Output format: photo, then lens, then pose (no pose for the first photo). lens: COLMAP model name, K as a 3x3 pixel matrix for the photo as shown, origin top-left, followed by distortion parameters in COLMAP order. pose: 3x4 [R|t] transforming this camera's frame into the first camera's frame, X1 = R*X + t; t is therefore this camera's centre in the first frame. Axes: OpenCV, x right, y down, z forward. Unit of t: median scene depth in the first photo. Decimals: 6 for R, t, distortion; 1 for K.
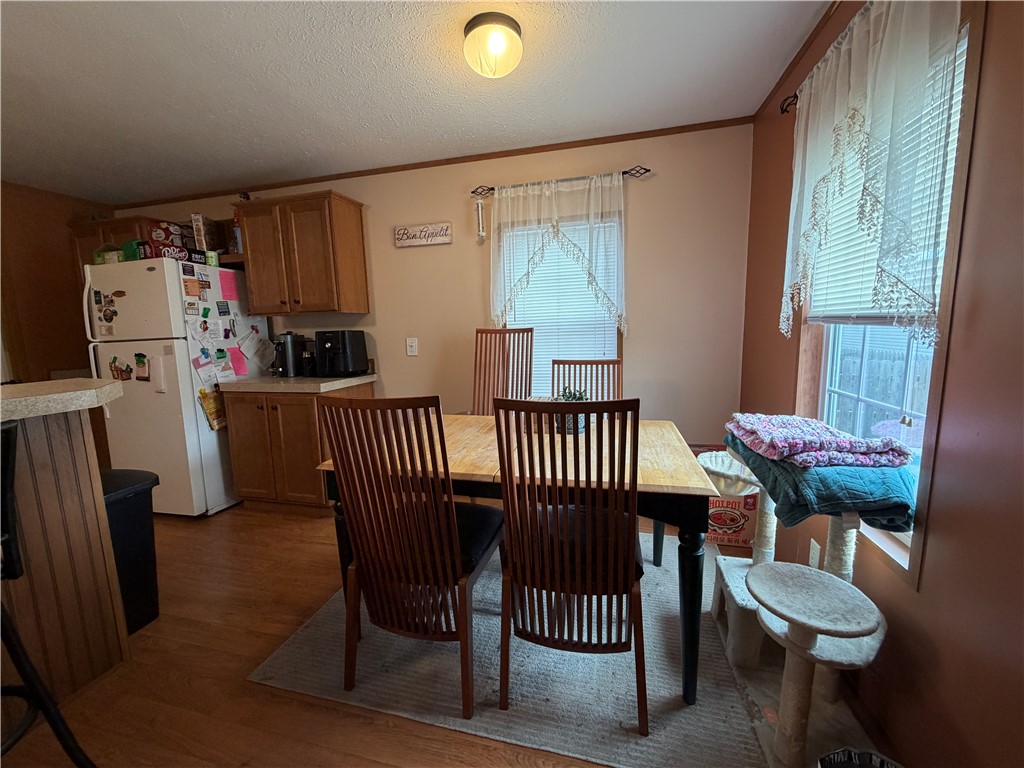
lens RADIAL K [[407.6, 0, 508.5], [0, 407.6, 384.2], [0, 0, 1]] dist [0.000787, -0.000871]
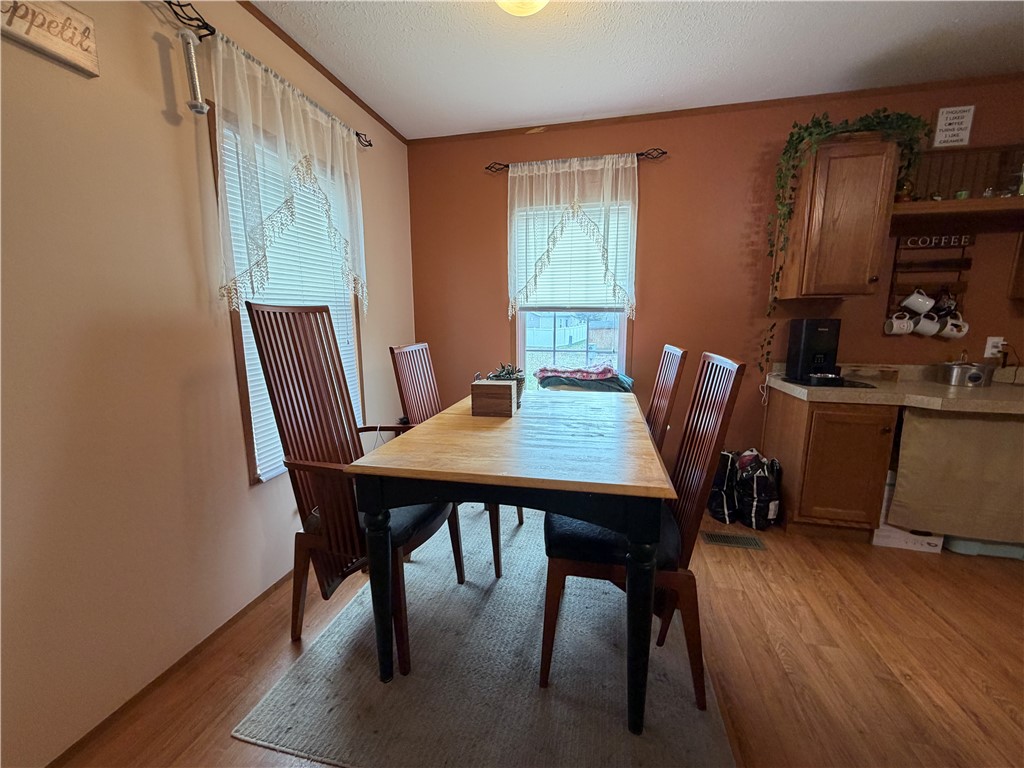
lens RADIAL K [[407.6, 0, 512.0], [0, 407.6, 384.8], [0, 0, 1]] dist [0.000787, -0.000871]
pose [[-0.018574, -0.134298, 0.990767, -0.619329], [0.143752, 0.980283, 0.135572, -0.057538], [-0.989439, 0.144943, 0.001098, 0.699658]]
